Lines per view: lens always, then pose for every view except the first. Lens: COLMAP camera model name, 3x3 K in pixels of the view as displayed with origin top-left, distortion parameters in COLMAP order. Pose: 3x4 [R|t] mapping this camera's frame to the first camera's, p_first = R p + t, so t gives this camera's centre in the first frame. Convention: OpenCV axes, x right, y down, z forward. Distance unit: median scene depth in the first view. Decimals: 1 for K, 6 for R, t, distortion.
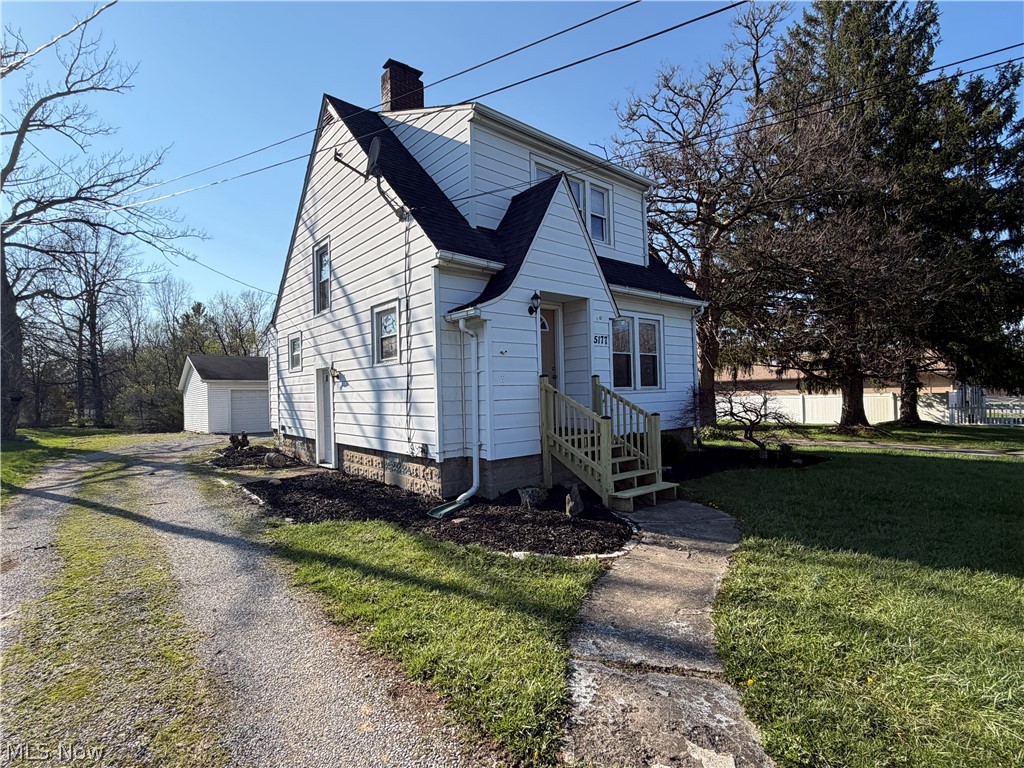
lens RADIAL K [[502.2, 0, 514.6], [0, 502.2, 380.4], [0, 0, 1]] dist [-0.002758, -0.000191]
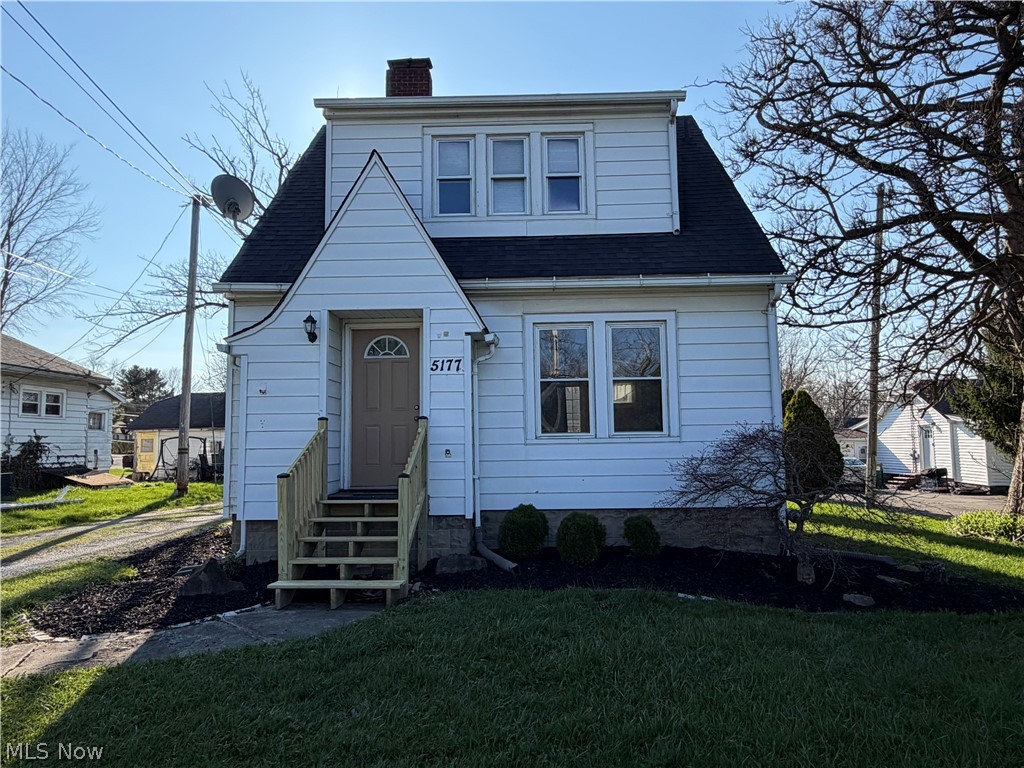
lens RADIAL K [[649.7, 0, 511.5], [0, 649.7, 387.7], [0, 0, 1]] dist [-0.006290, -0.000472]
pose [[0.738526, -0.046446, -0.672623, 0.818256], [0.007995, 0.998158, -0.060146, 0.004719], [0.674177, 0.039042, 0.737537, 0.394154]]
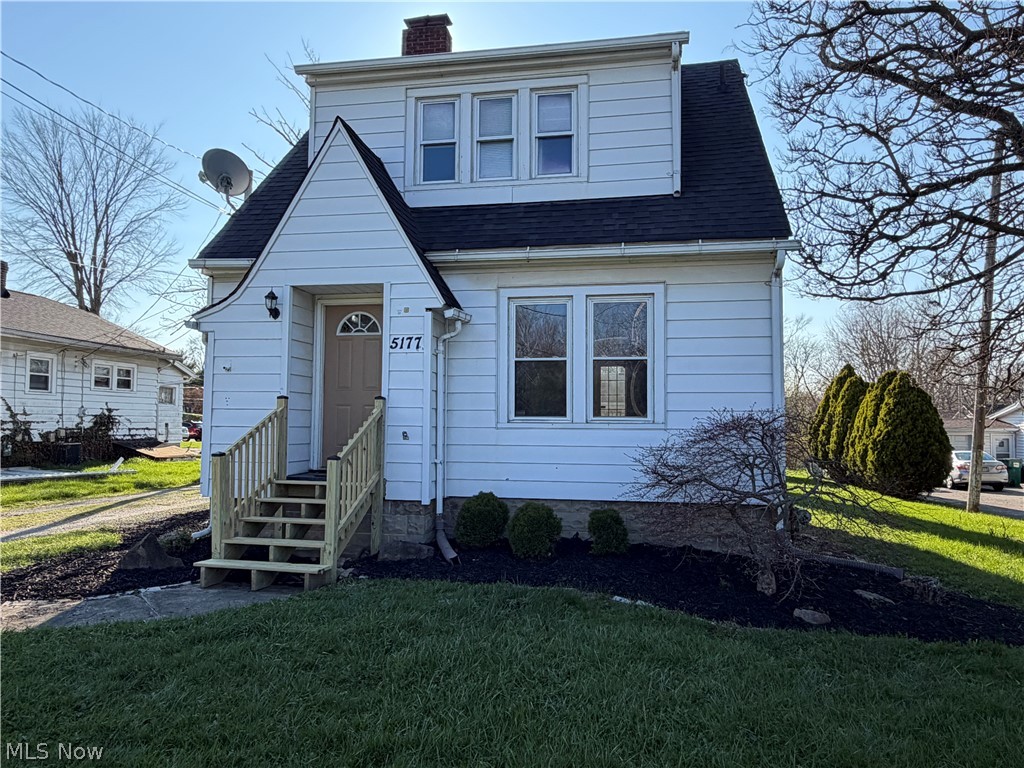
lens RADIAL K [[686.8, 0, 512.1], [0, 686.8, 388.2], [0, 0, 1]] dist [-0.004997, -0.000793]
pose [[0.625065, -0.014685, -0.780435, 0.934279], [-0.010393, 0.999578, -0.027132, 0.001407], [0.780504, 0.025070, 0.624648, 0.538122]]
